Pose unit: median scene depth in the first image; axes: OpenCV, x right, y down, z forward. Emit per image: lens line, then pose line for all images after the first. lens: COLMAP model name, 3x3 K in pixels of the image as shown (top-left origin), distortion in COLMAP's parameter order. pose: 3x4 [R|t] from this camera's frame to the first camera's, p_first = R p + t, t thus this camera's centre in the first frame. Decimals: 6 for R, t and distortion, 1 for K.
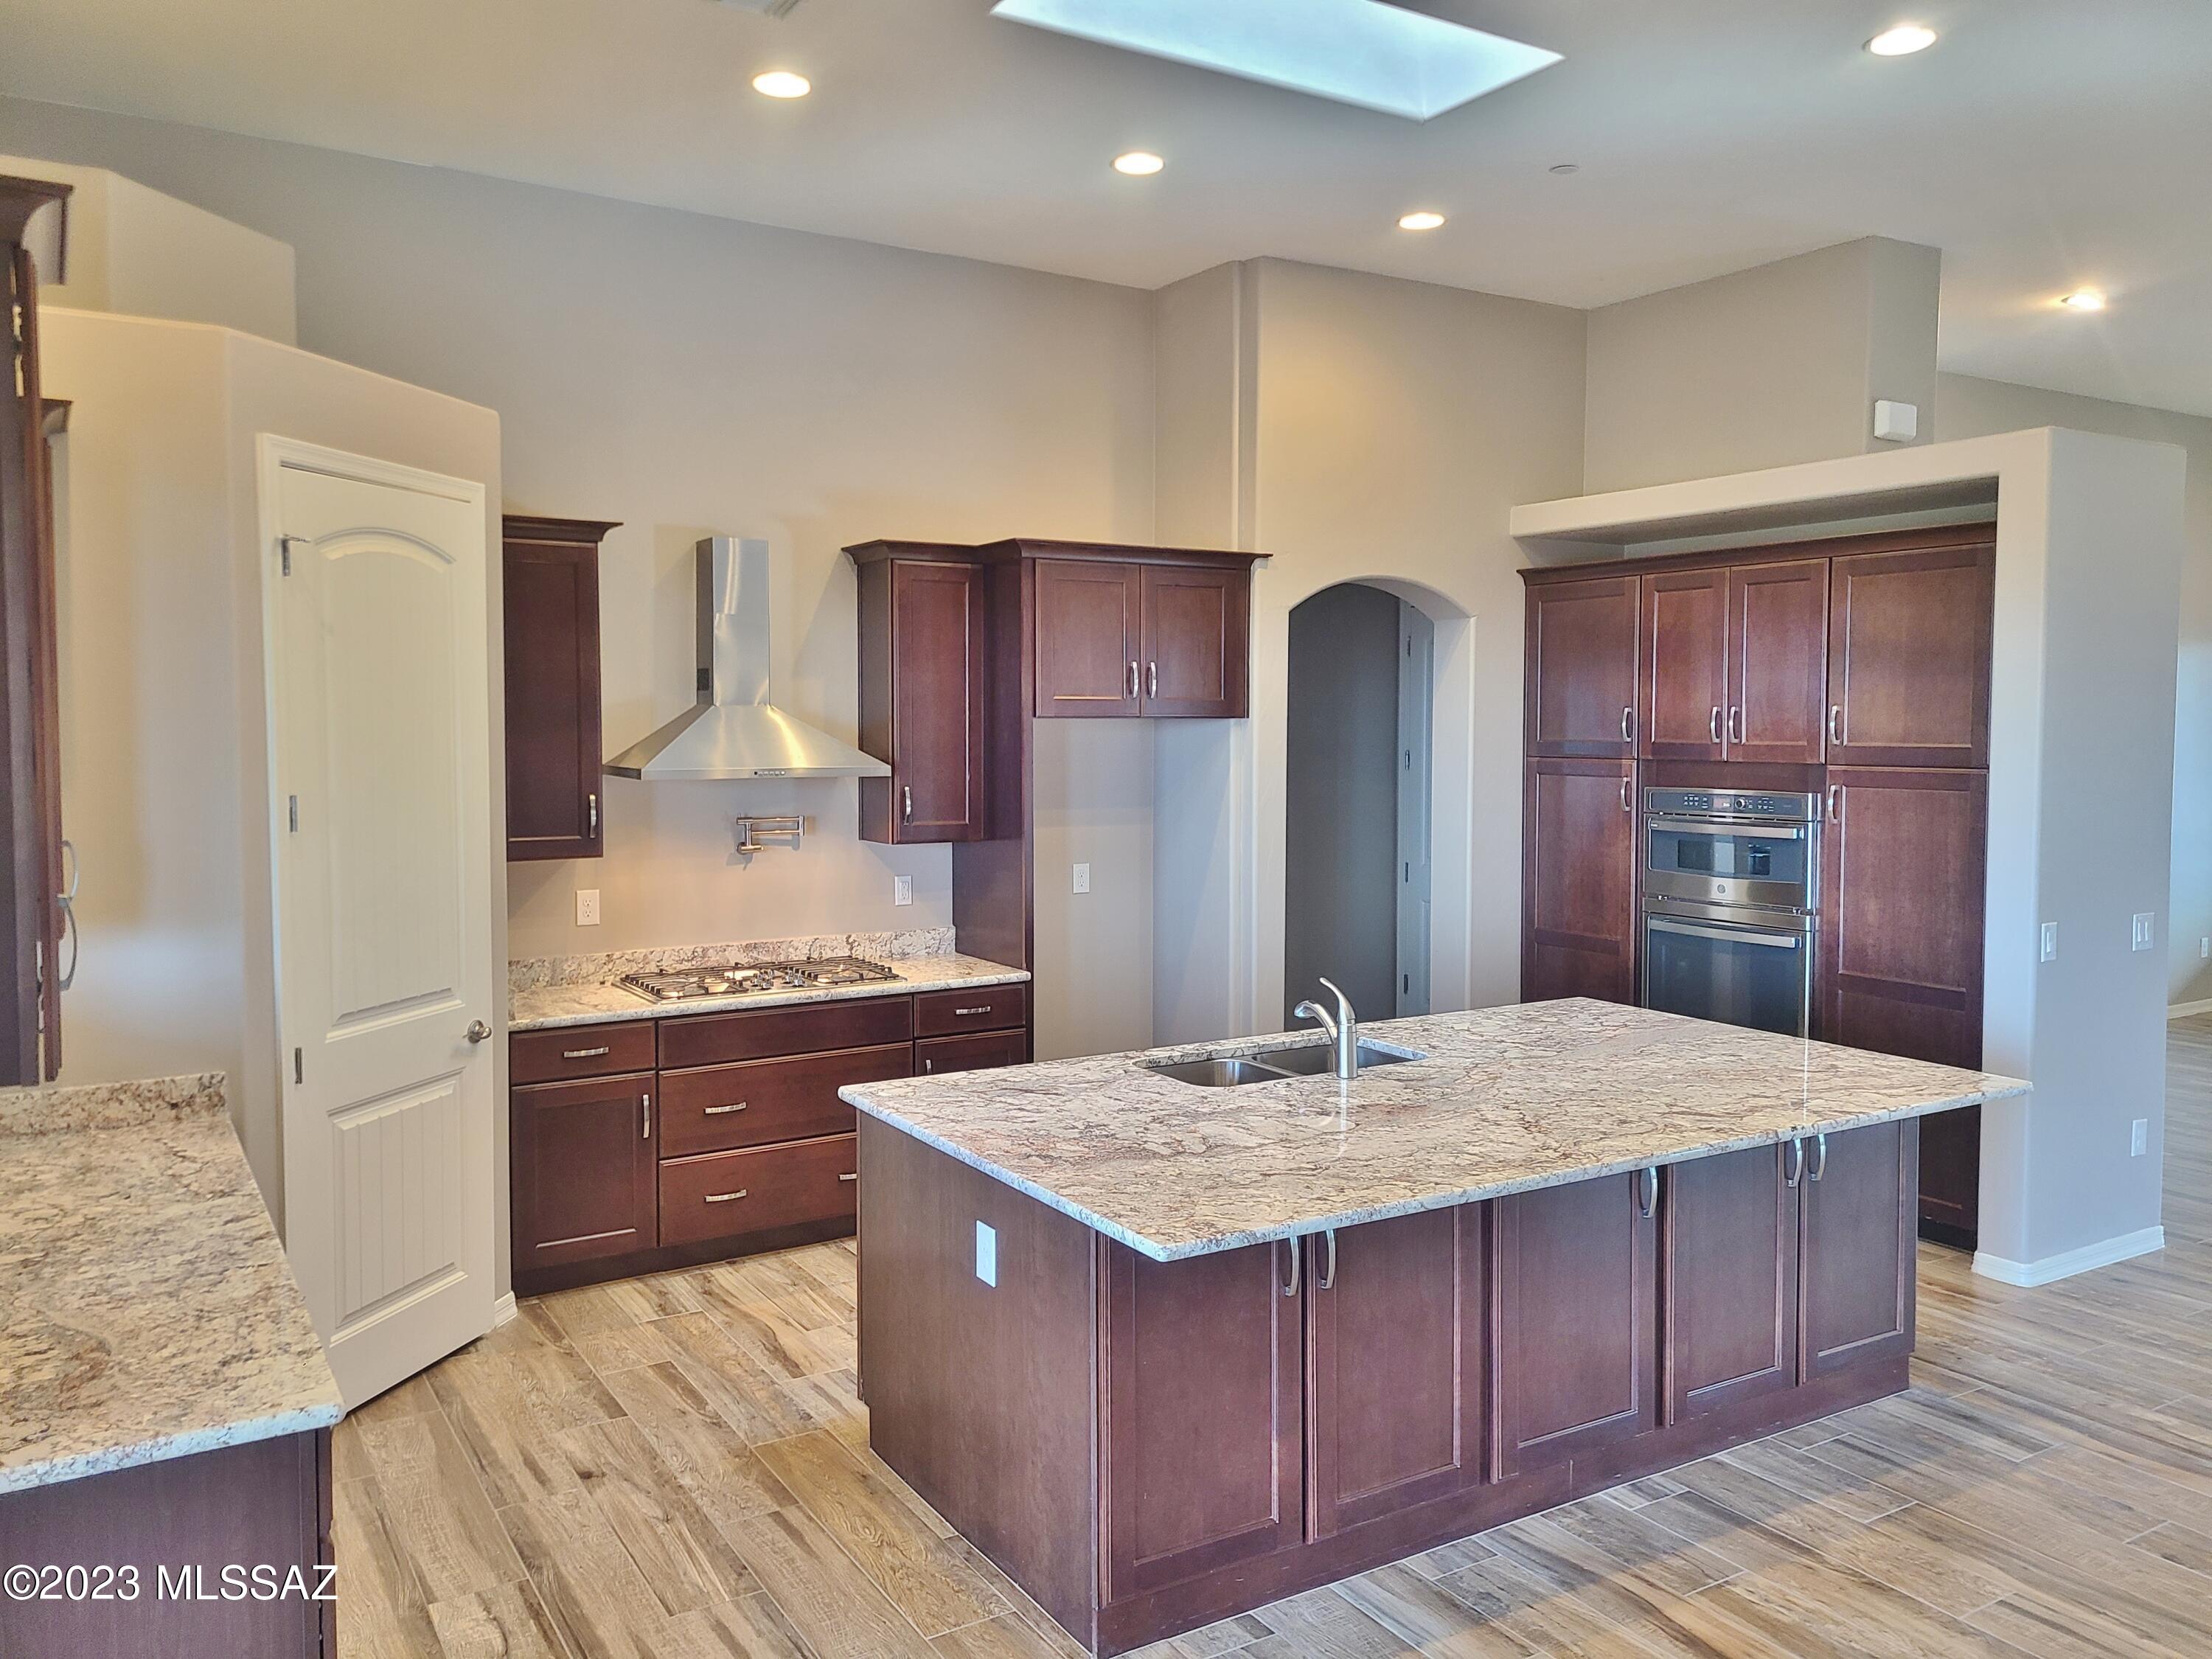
lens RADIAL K [[1671.0, 0, 1077.7], [0, 1671.0, 802.6], [0, 0, 1]] dist [0.073320, -0.064067]
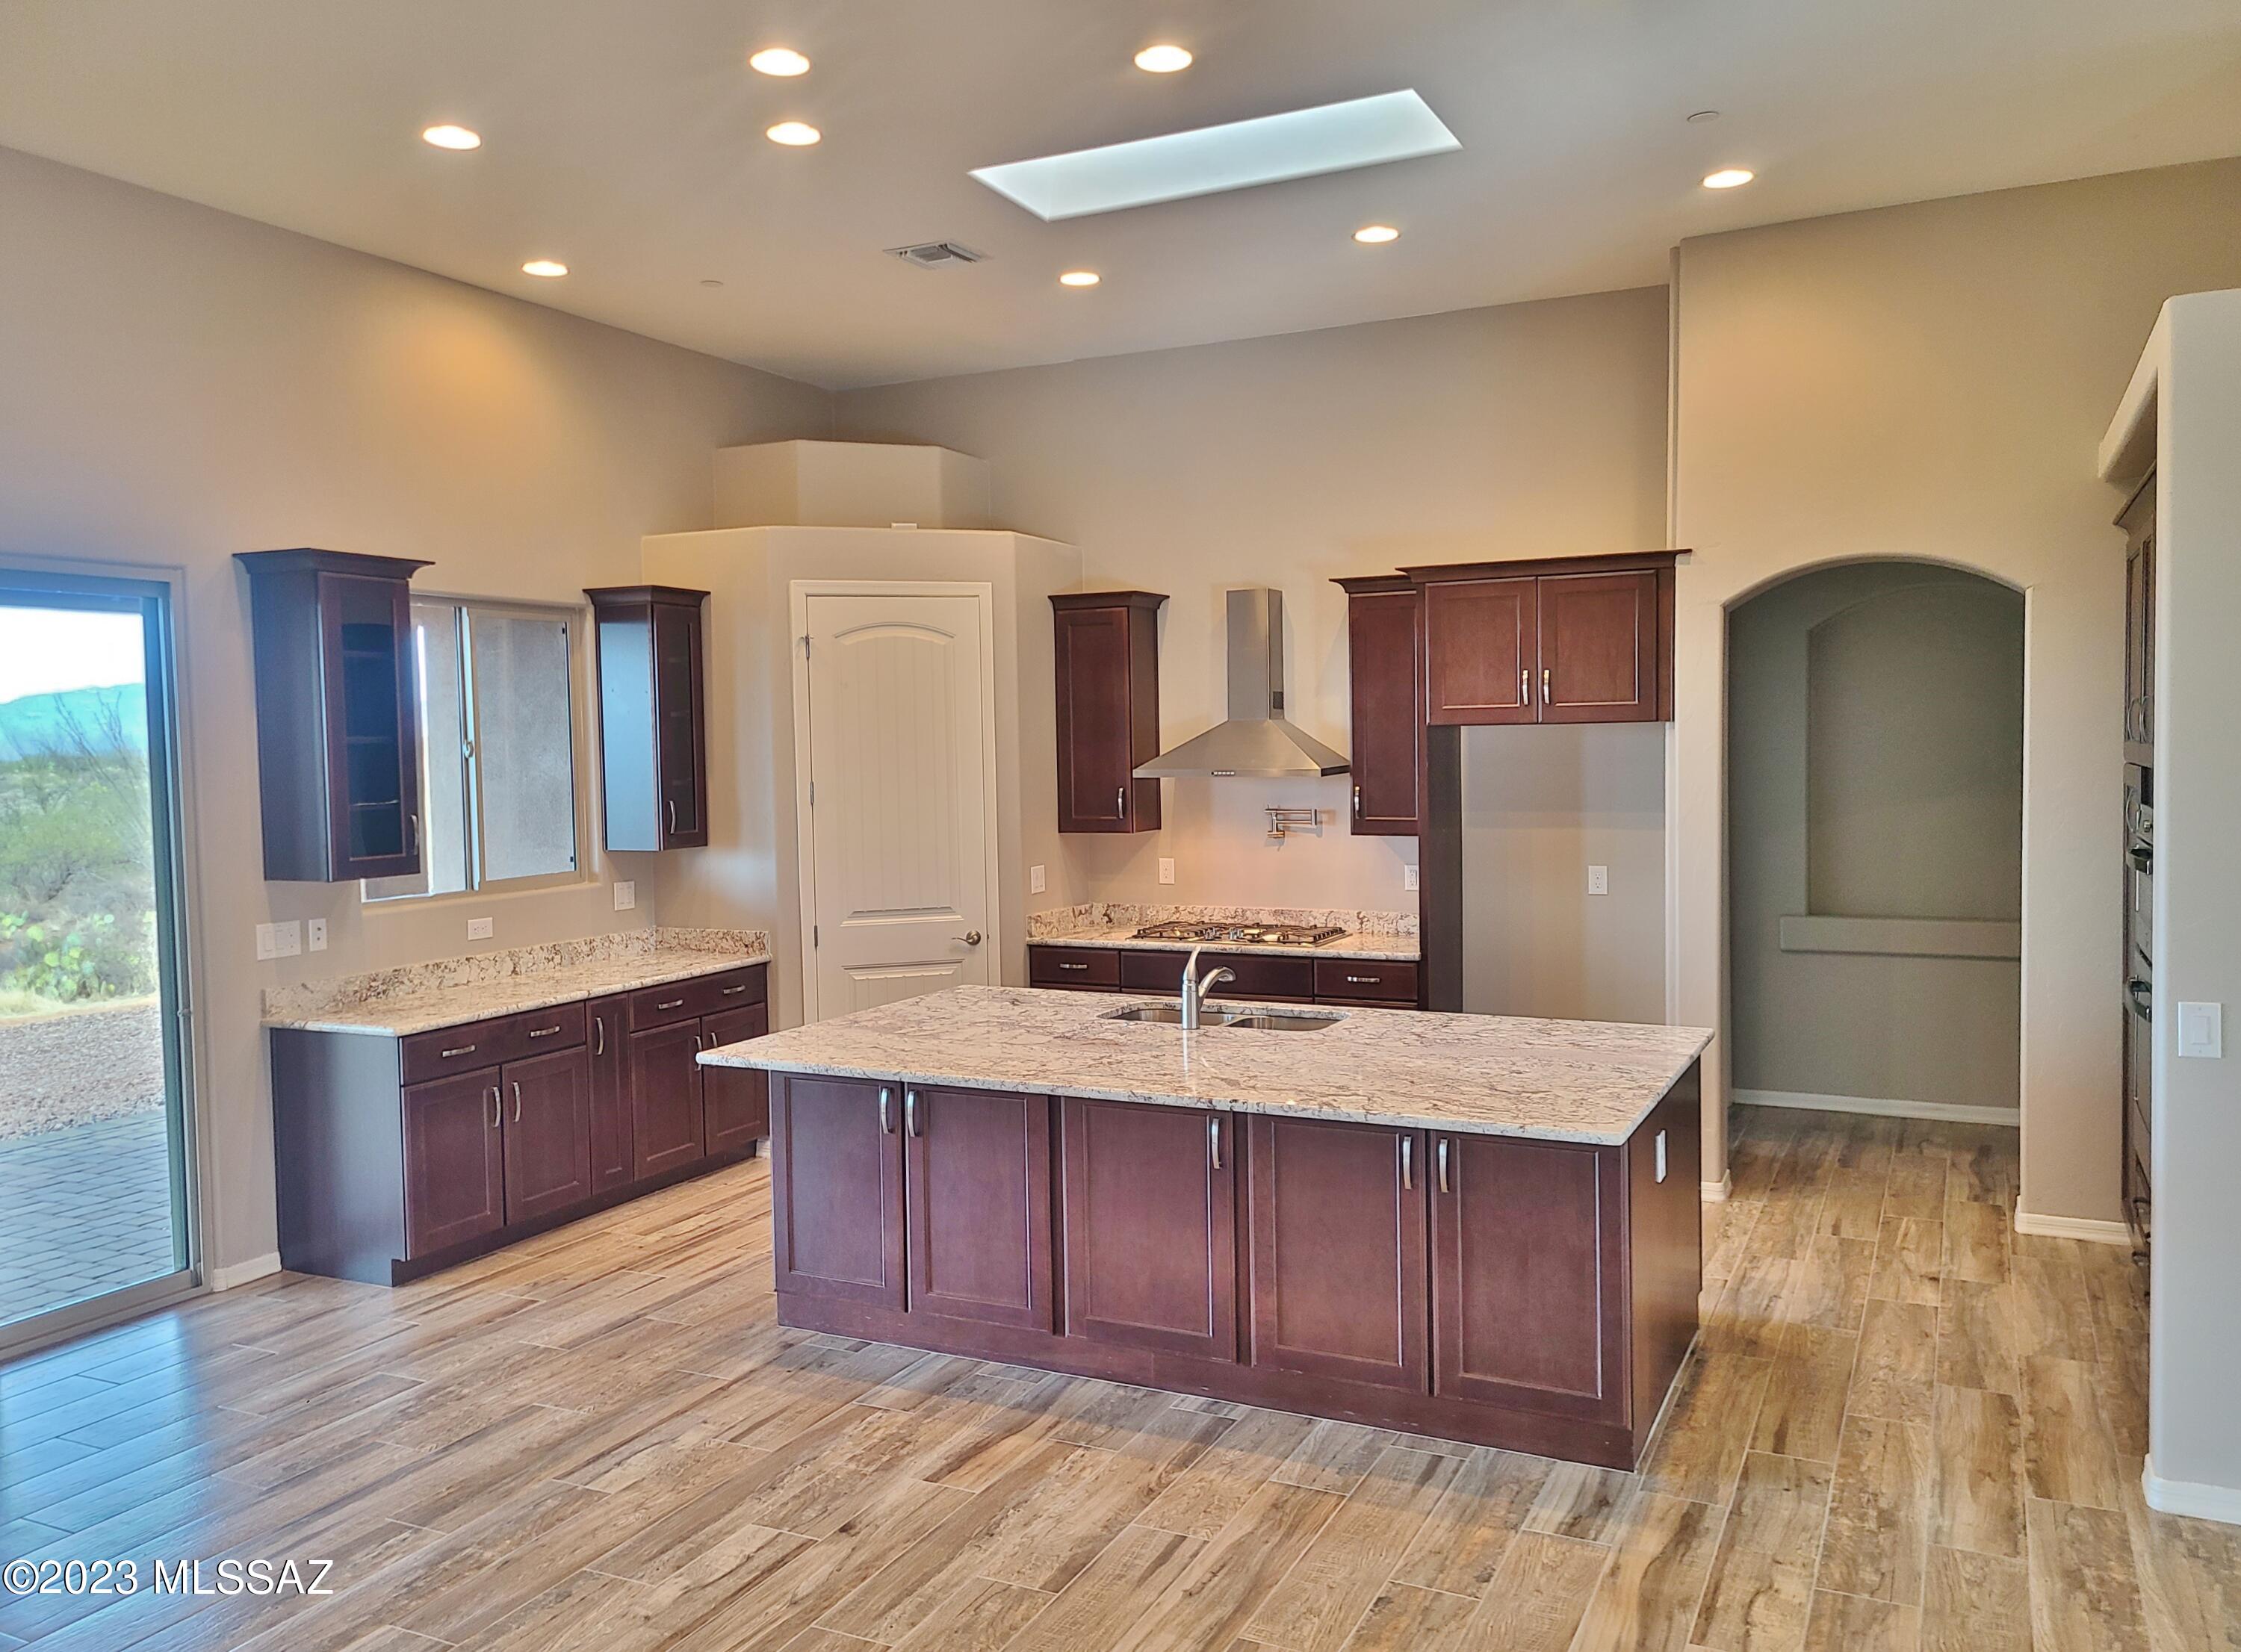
lens RADIAL K [[1692.8, 0, 1088.0], [0, 1692.8, 829.5], [0, 0, 1]] dist [0.073320, -0.064067]
pose [[0.530308, 0.035907, -0.847044, 0.921519], [-0.024804, 0.999332, 0.026833, -0.007584], [0.847442, 0.006780, 0.530844, 0.235774]]
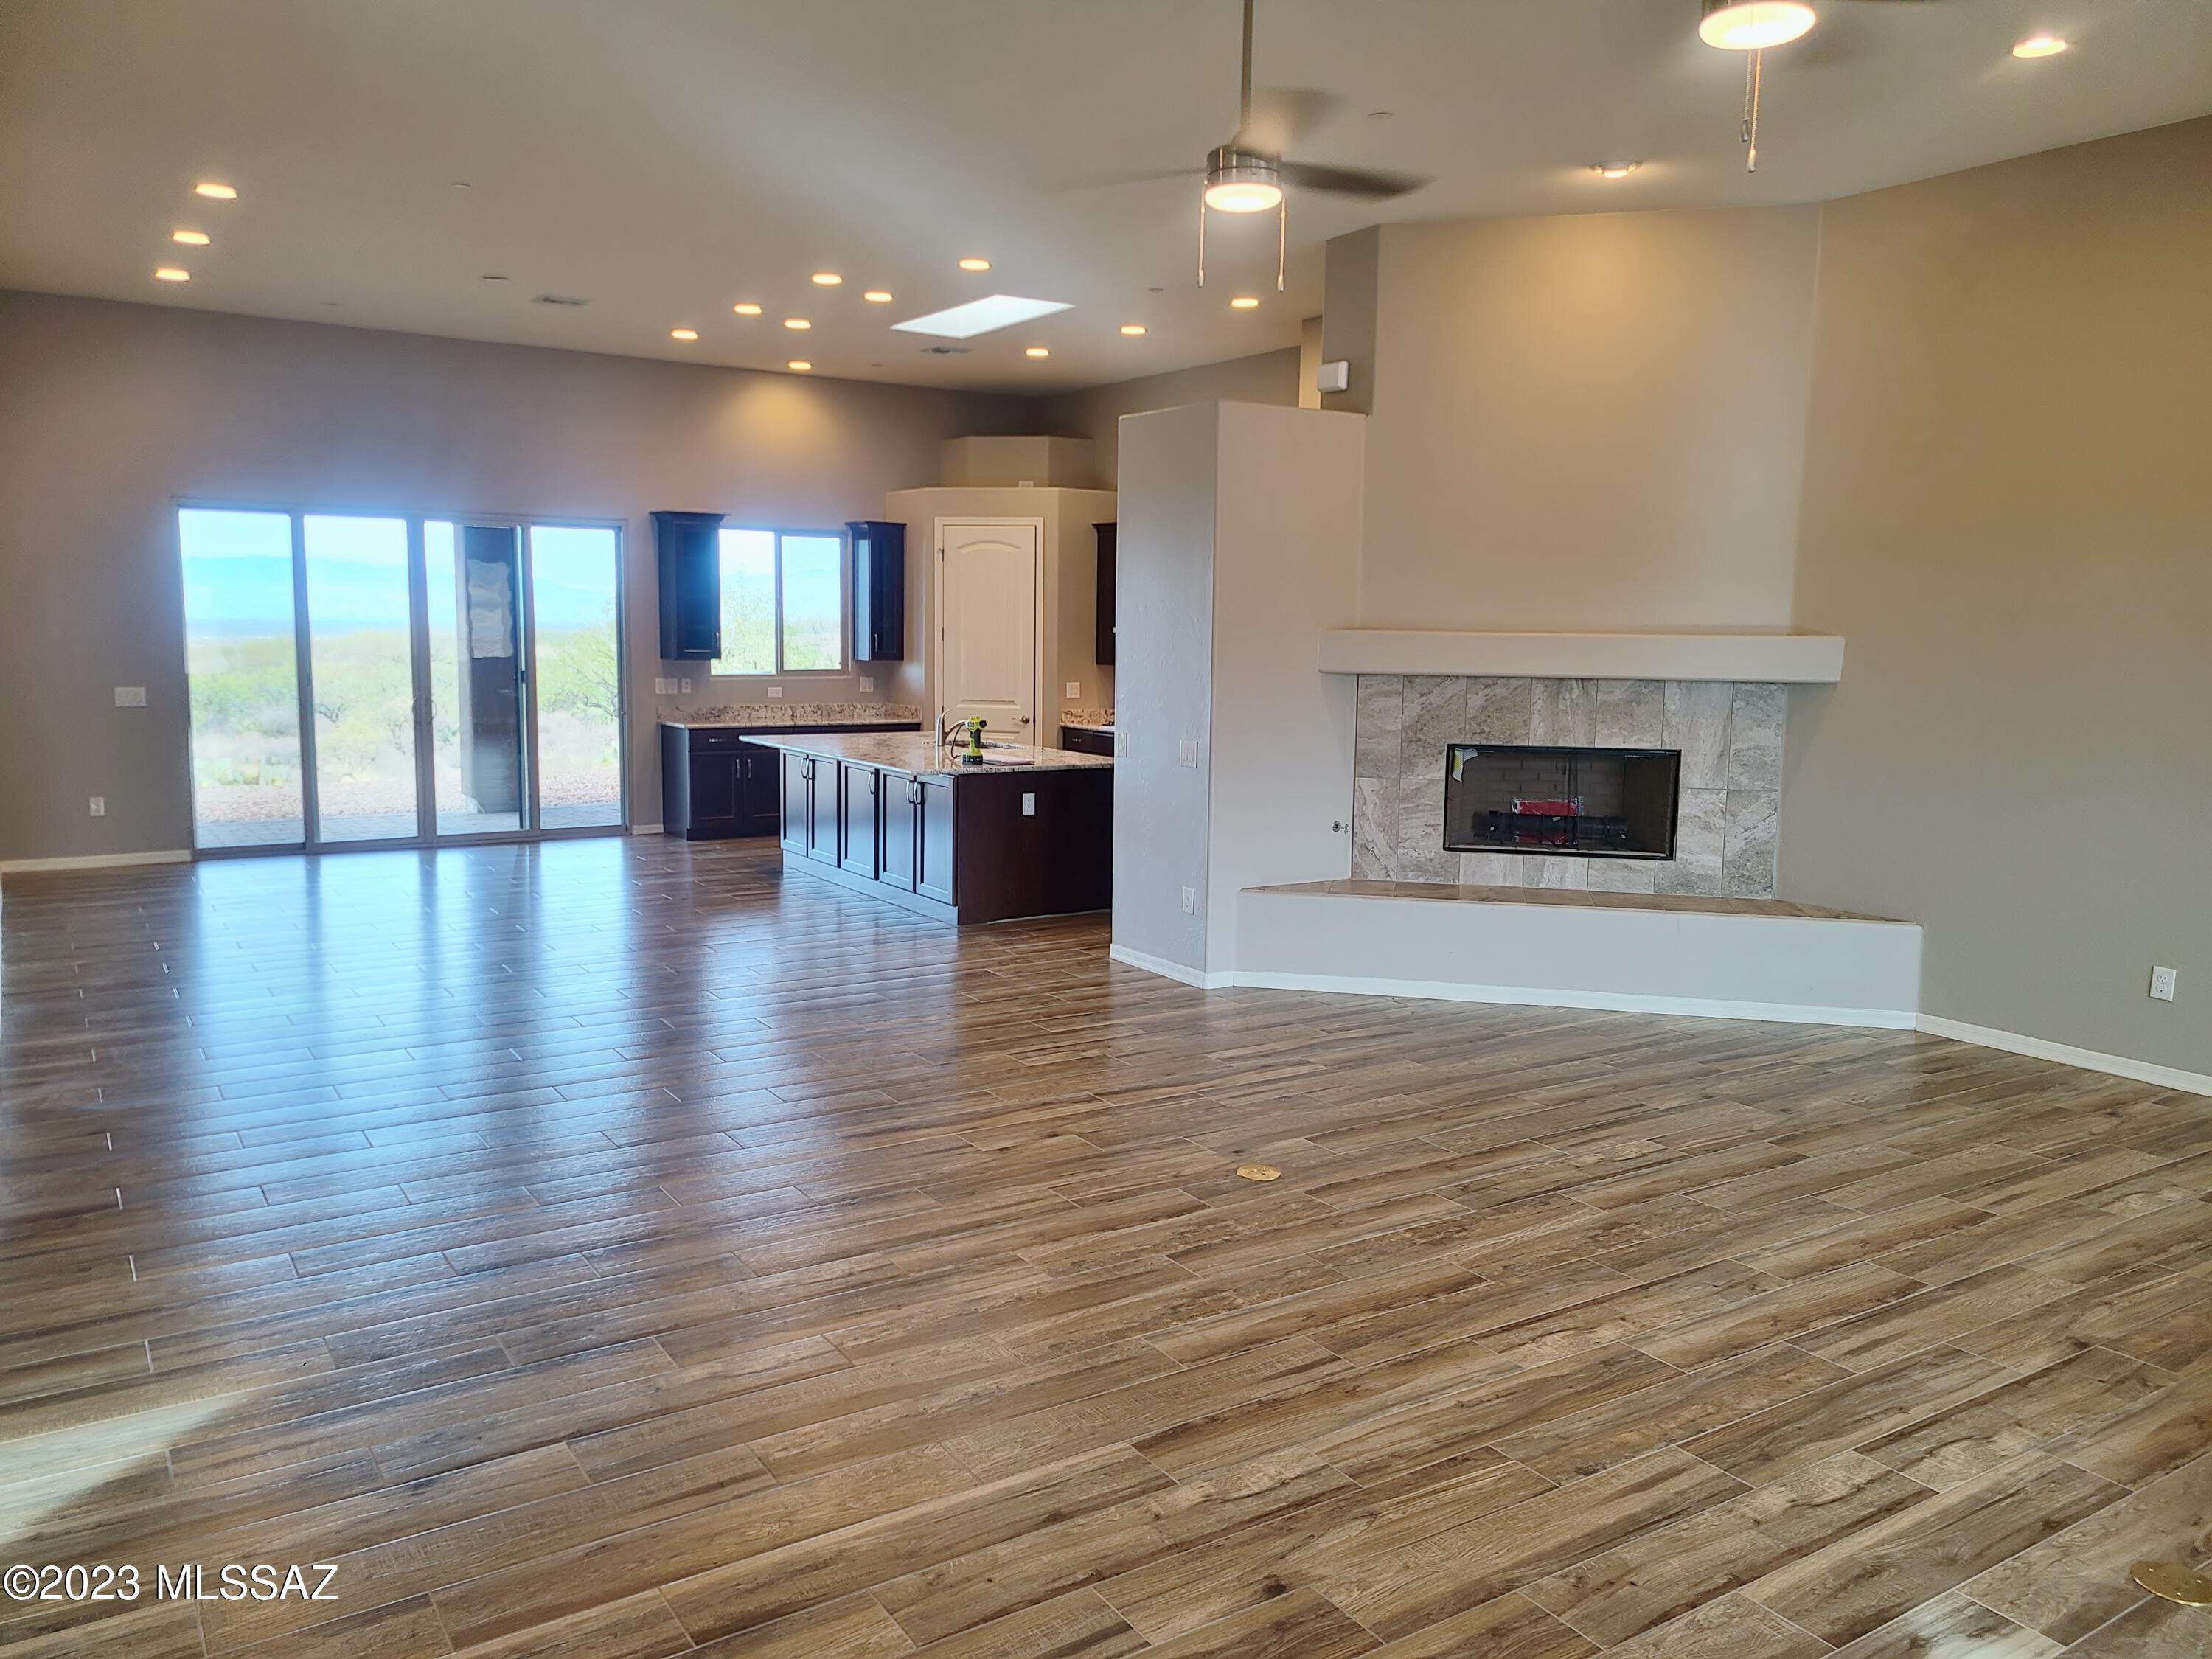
lens RADIAL K [[1671.0, 0, 1069.0], [0, 1671.0, 807.6], [0, 0, 1]] dist [0.073320, -0.064067]
pose [[0.042394, 0.115608, -0.992390, 2.161748], [-0.067749, 0.991329, 0.112591, -0.031060], [0.996801, 0.062460, 0.049859, 0.854526]]
